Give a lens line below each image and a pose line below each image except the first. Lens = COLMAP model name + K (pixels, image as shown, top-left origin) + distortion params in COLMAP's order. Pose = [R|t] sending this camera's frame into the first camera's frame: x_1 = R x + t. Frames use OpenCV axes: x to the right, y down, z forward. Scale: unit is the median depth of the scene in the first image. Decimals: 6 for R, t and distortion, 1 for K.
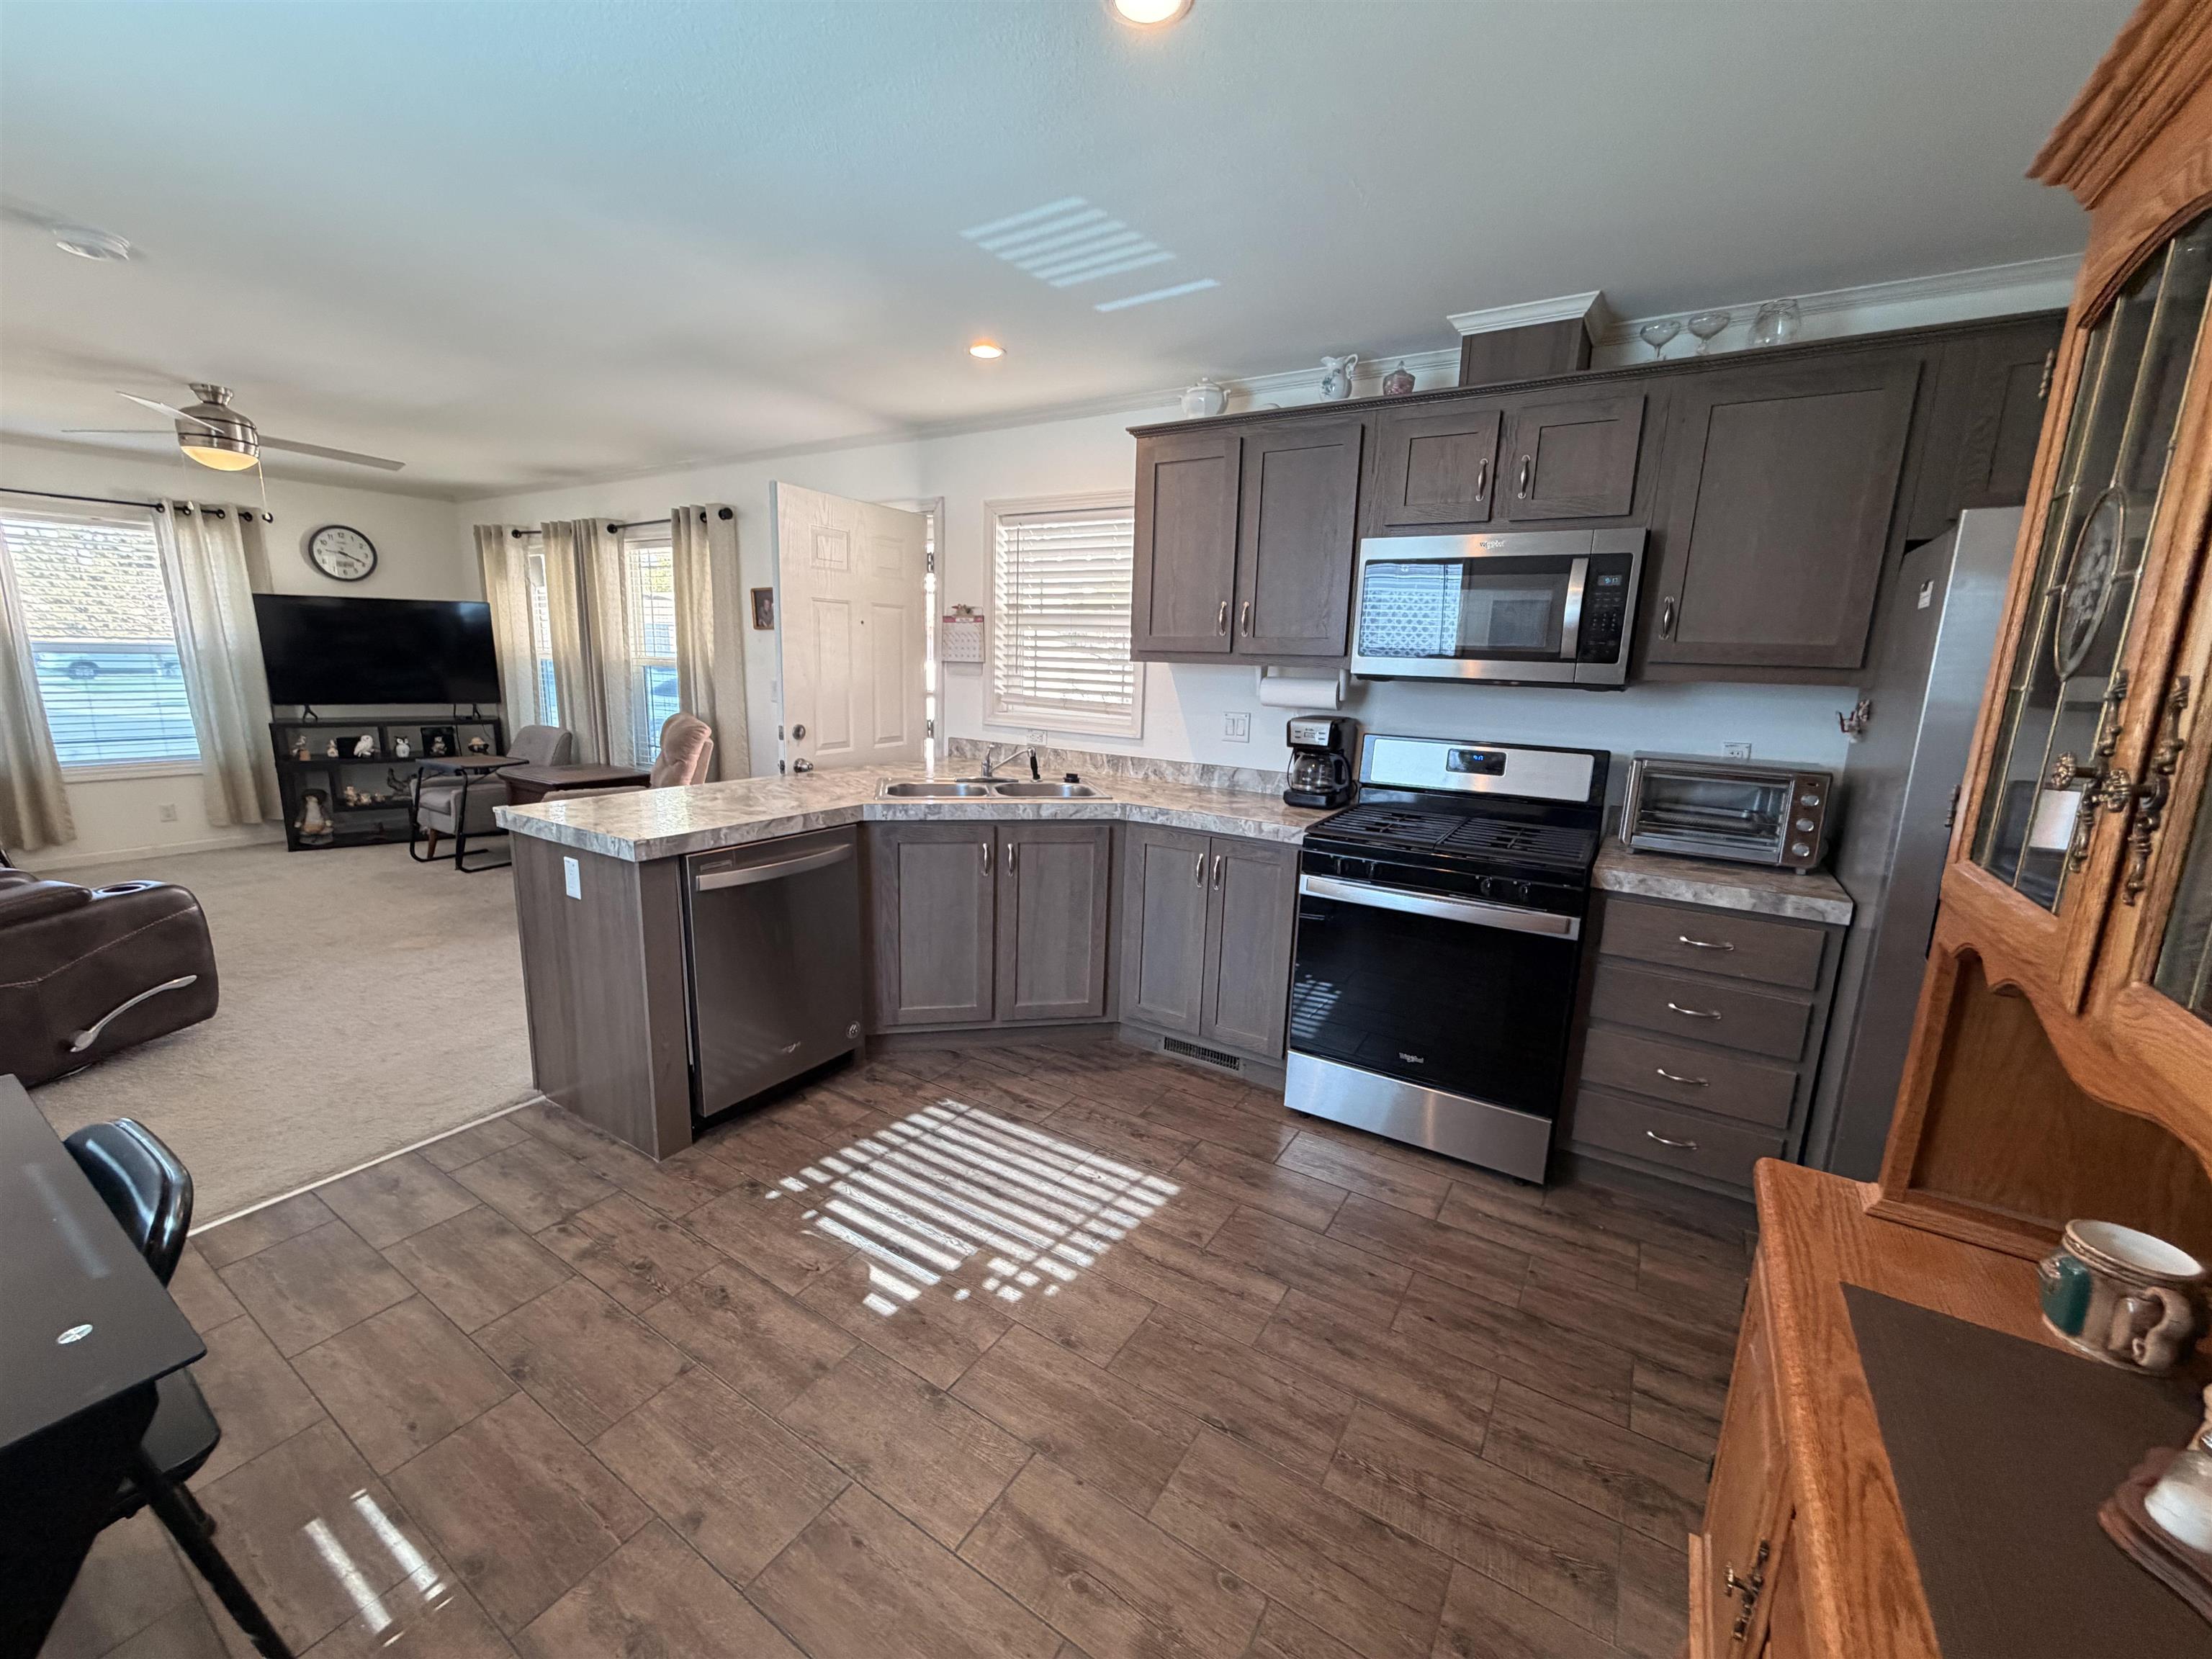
lens RADIAL K [[882.1, 0, 1106.1], [0, 882.1, 826.1], [0, 0, 1]] dist [-0.002190, 0.001125]
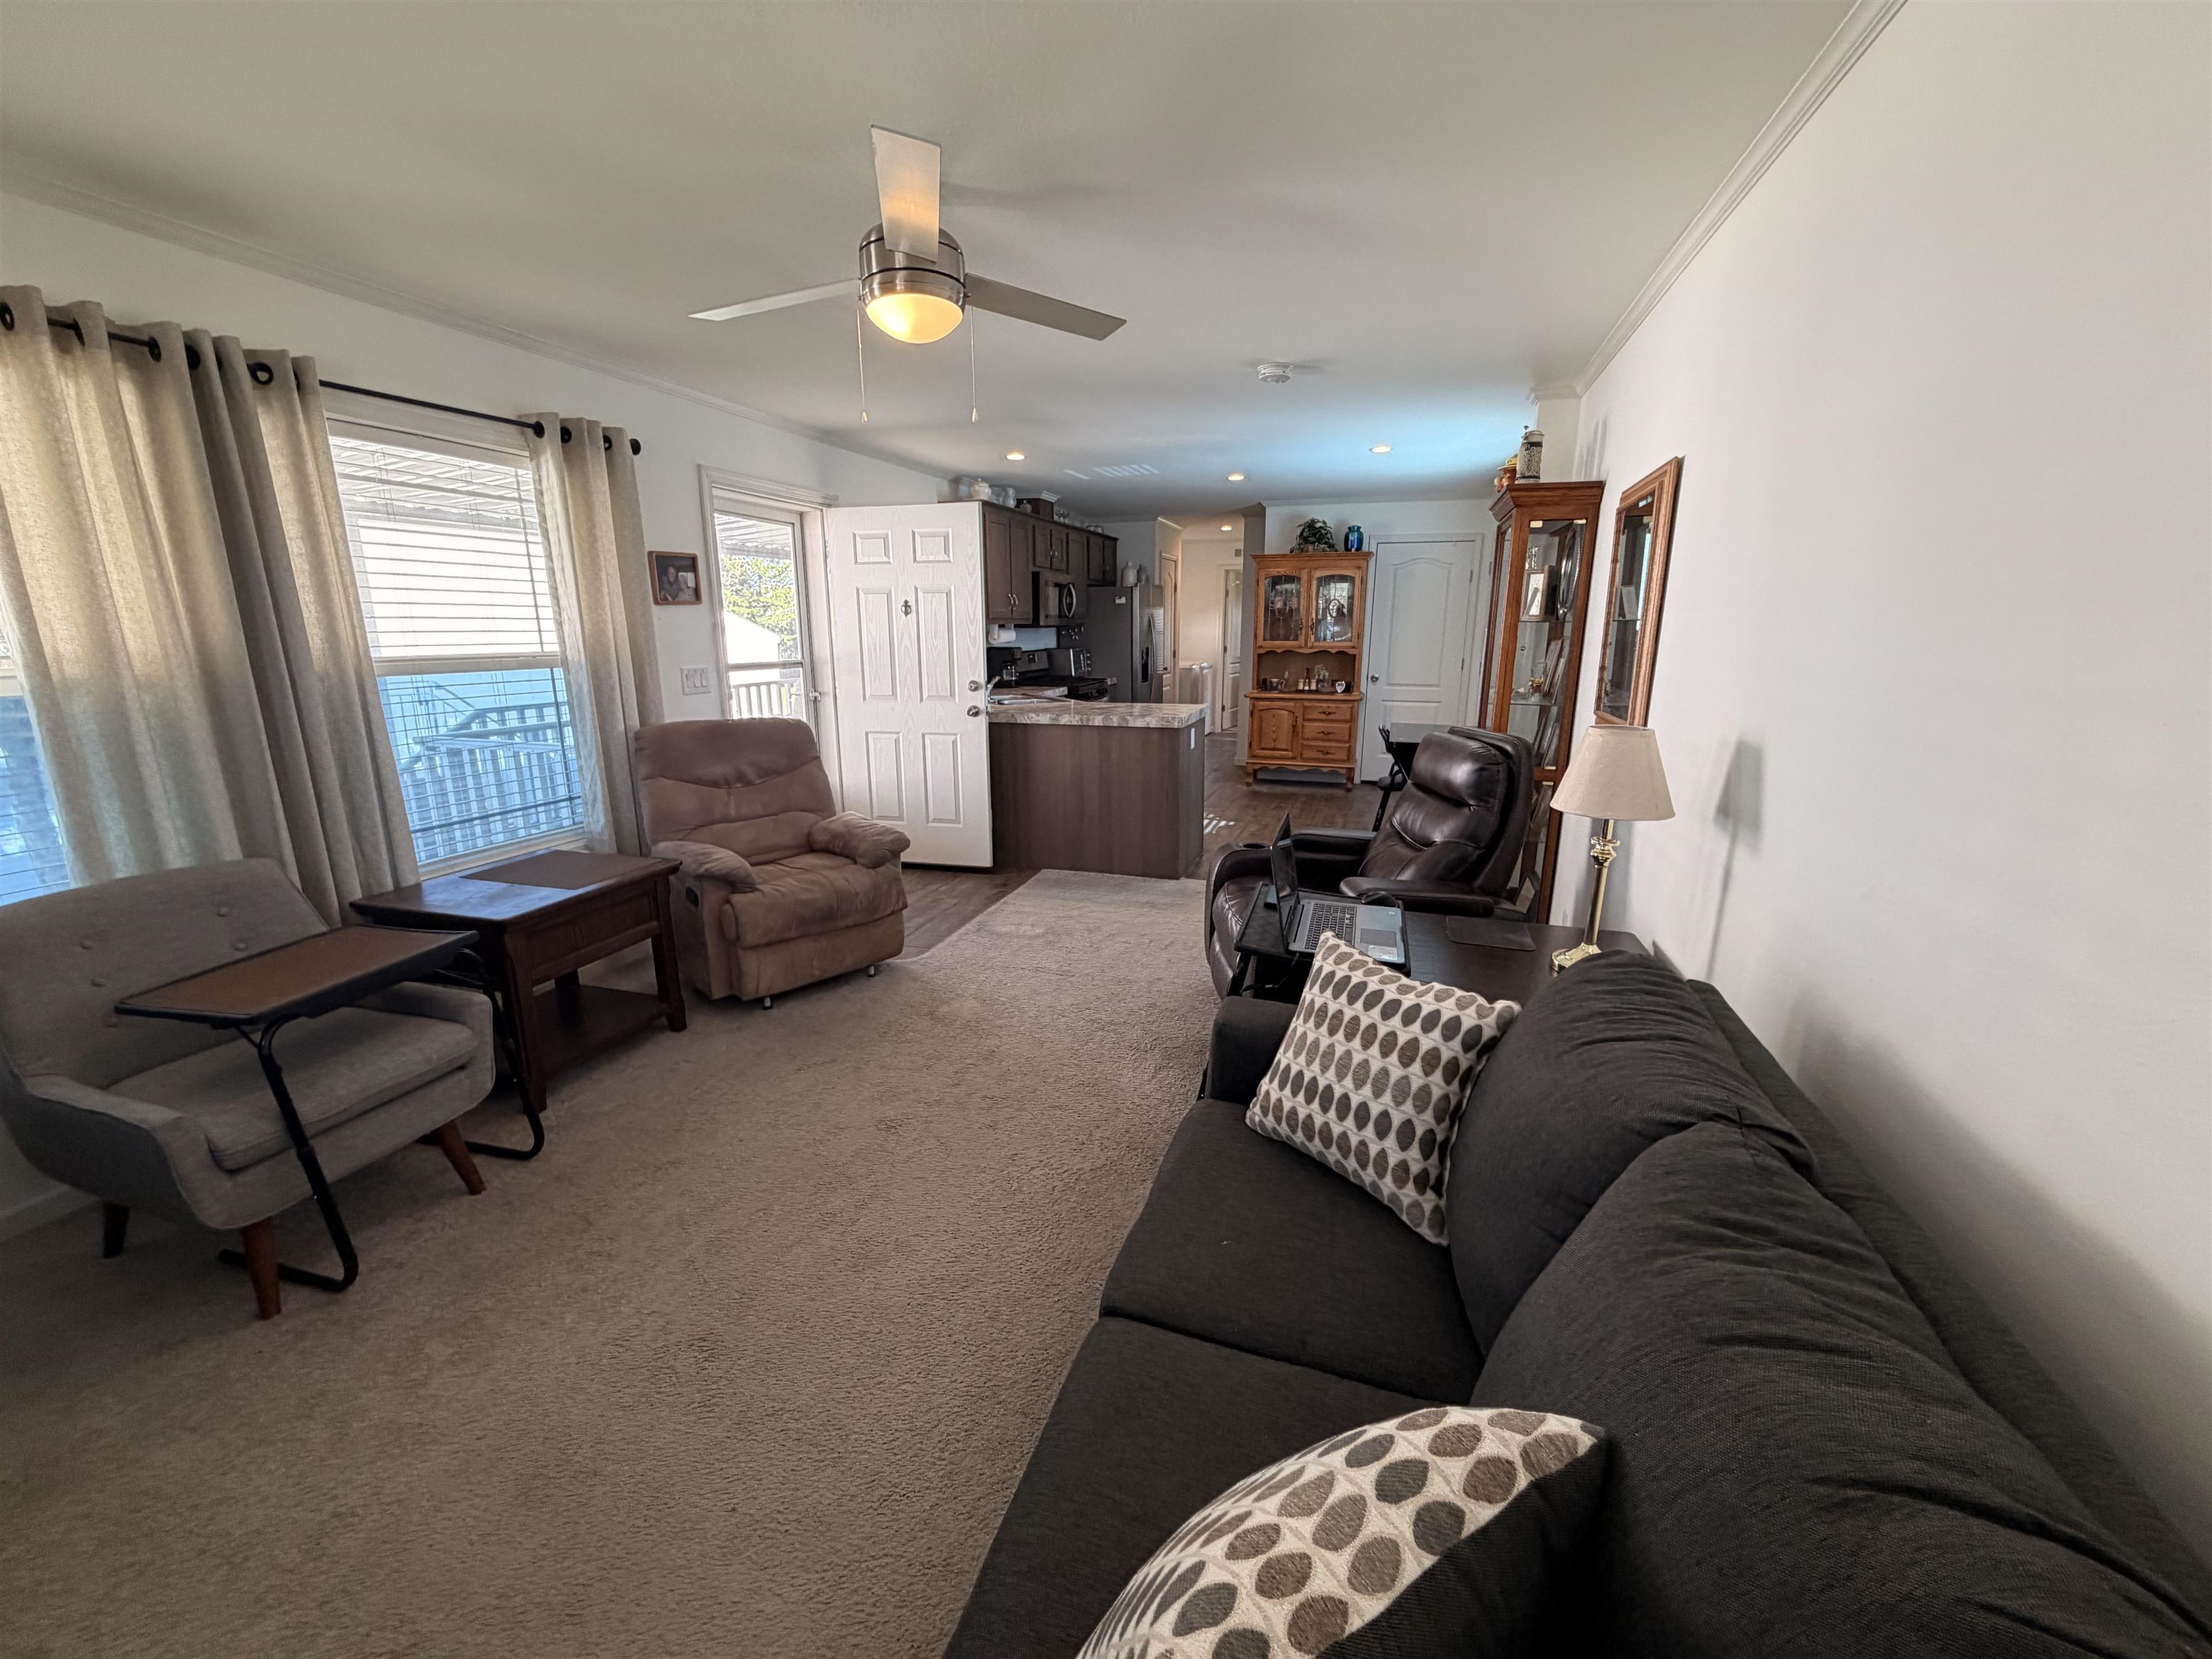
lens RADIAL K [[882.1, 0, 1107.6], [0, 882.1, 823.0], [0, 0, 1]] dist [-0.002190, 0.001125]
pose [[-0.255947, -0.241376, 0.936071, -1.612900], [0.186092, 0.937911, 0.292733, -0.250193], [-0.948610, 0.249120, -0.195138, 1.050546]]
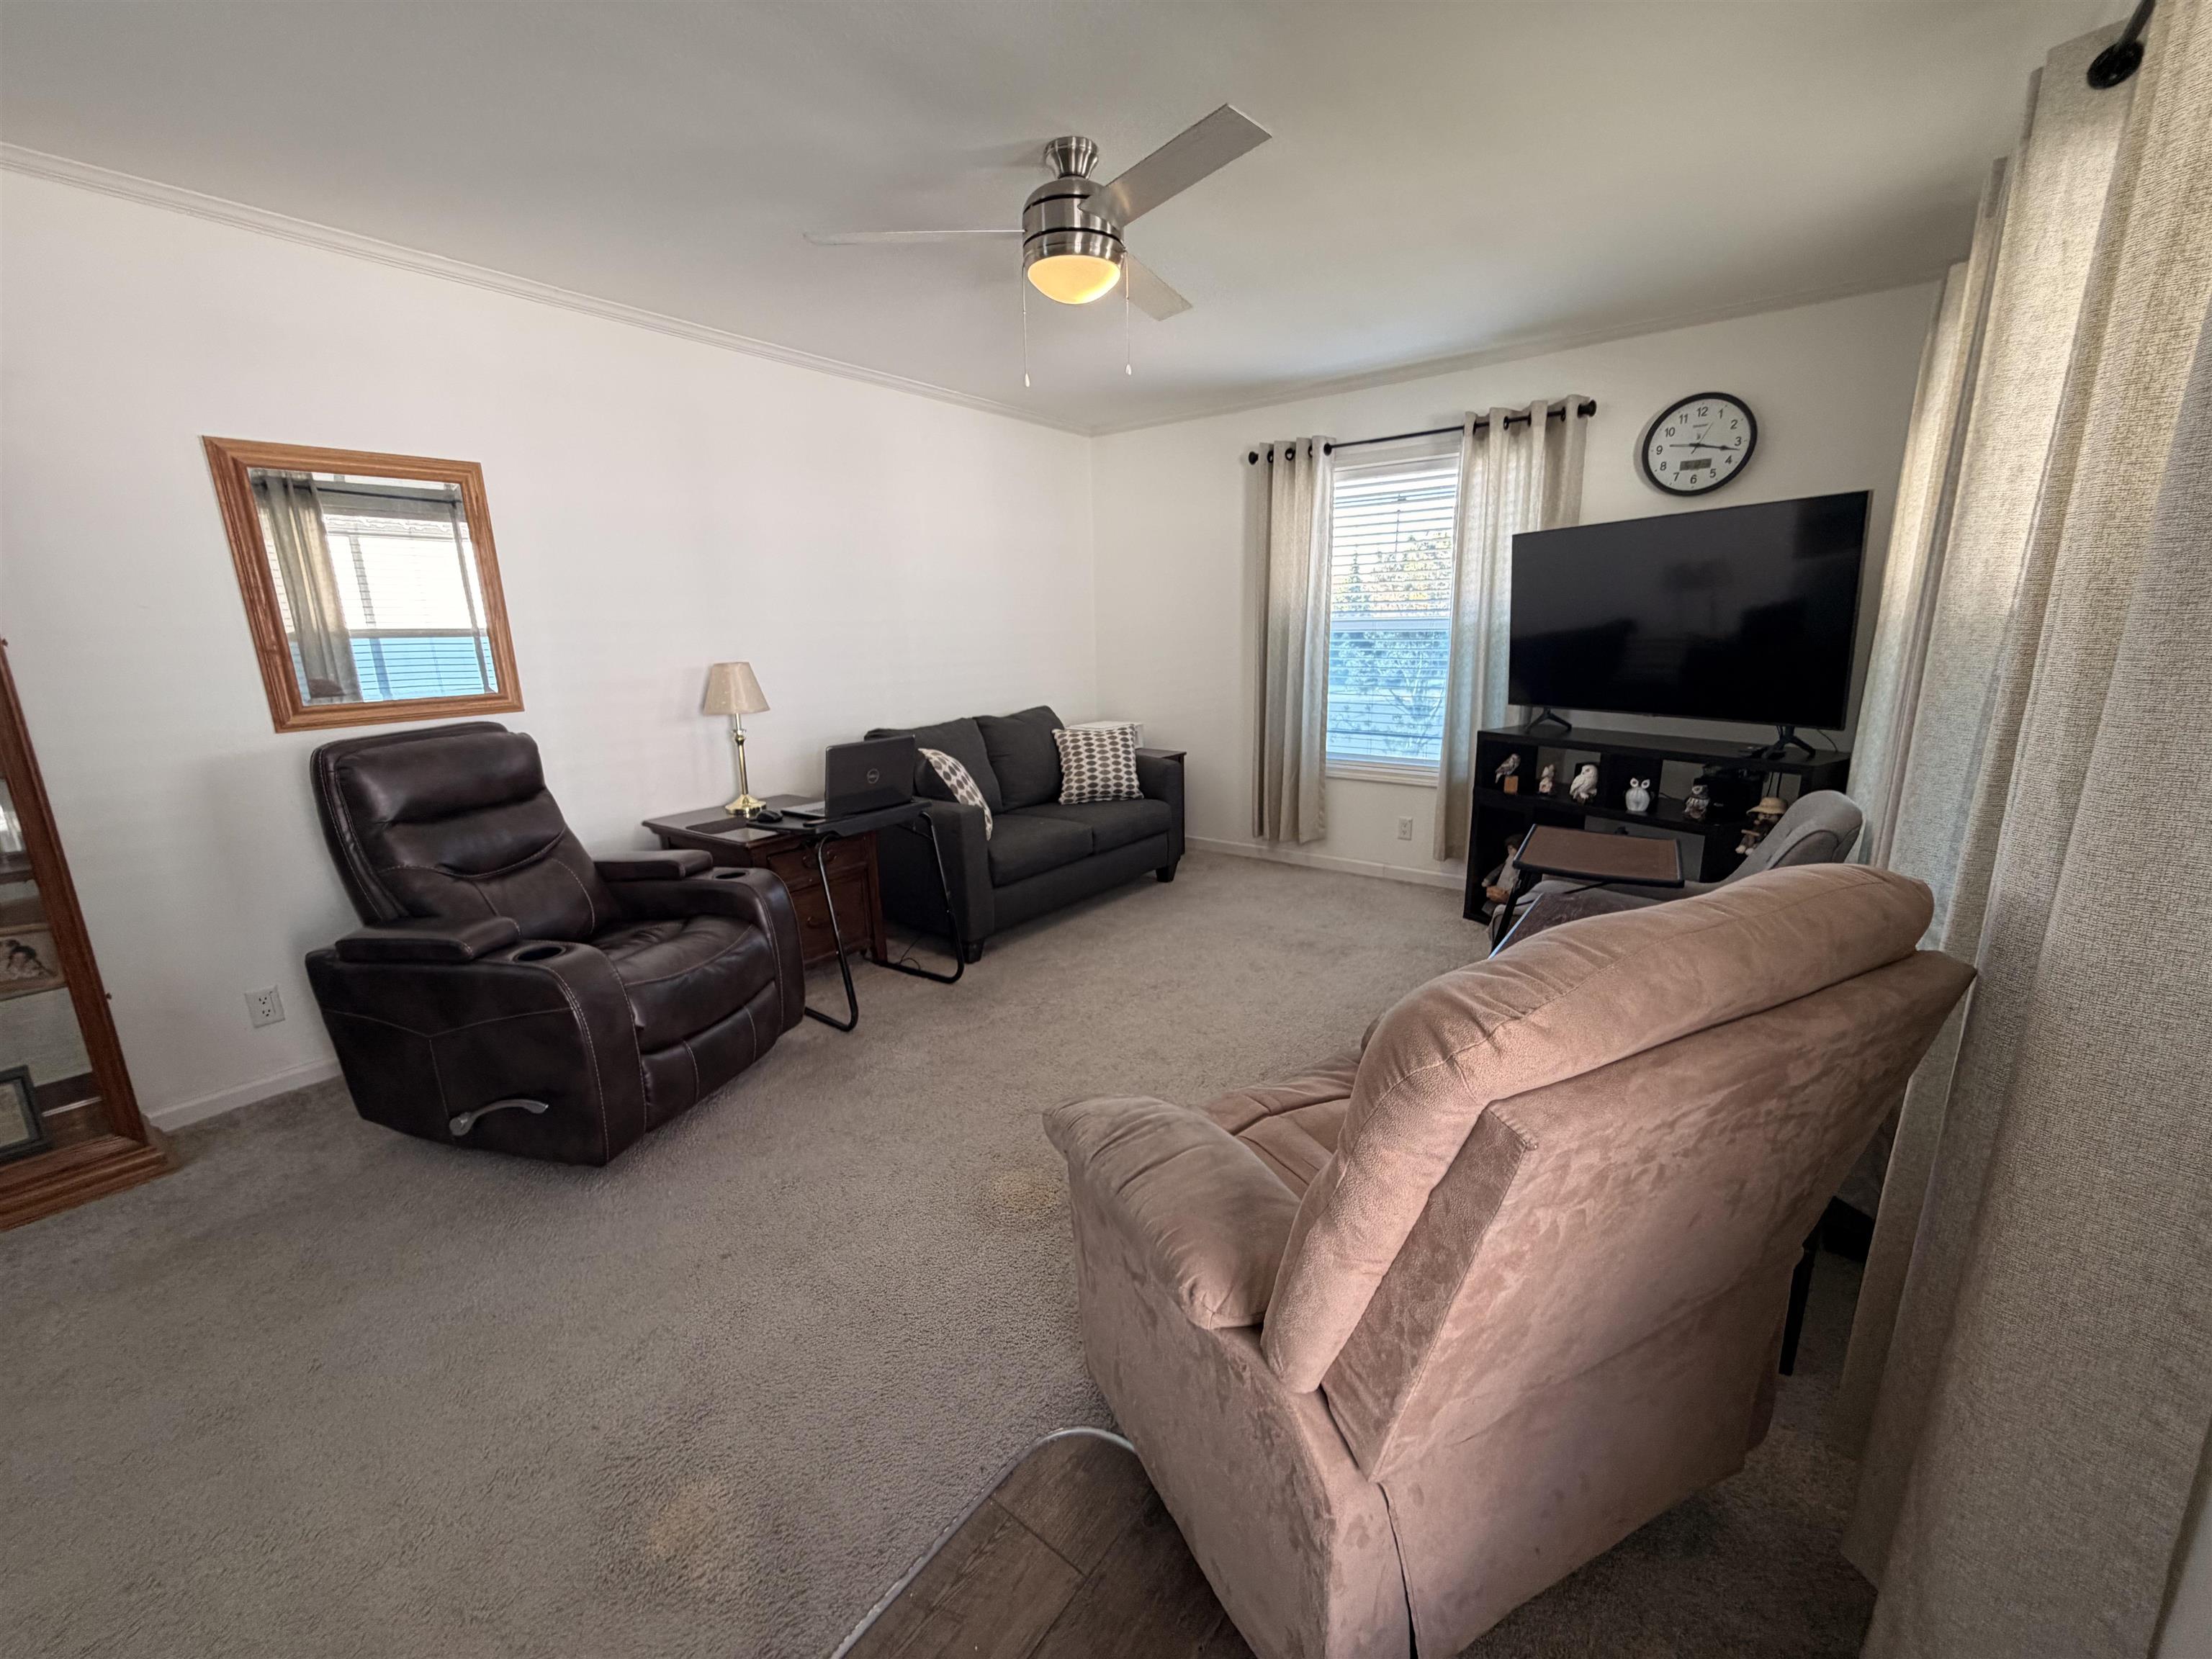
lens RADIAL K [[882.1, 0, 1098.5], [0, 882.1, 836.4], [0, 0, 1]] dist [-0.002190, 0.001125]
pose [[-0.079654, 0.206064, -0.975291, -0.368137], [-0.177445, 0.959843, 0.217292, -0.196120], [0.980902, 0.190369, -0.039891, 1.103651]]
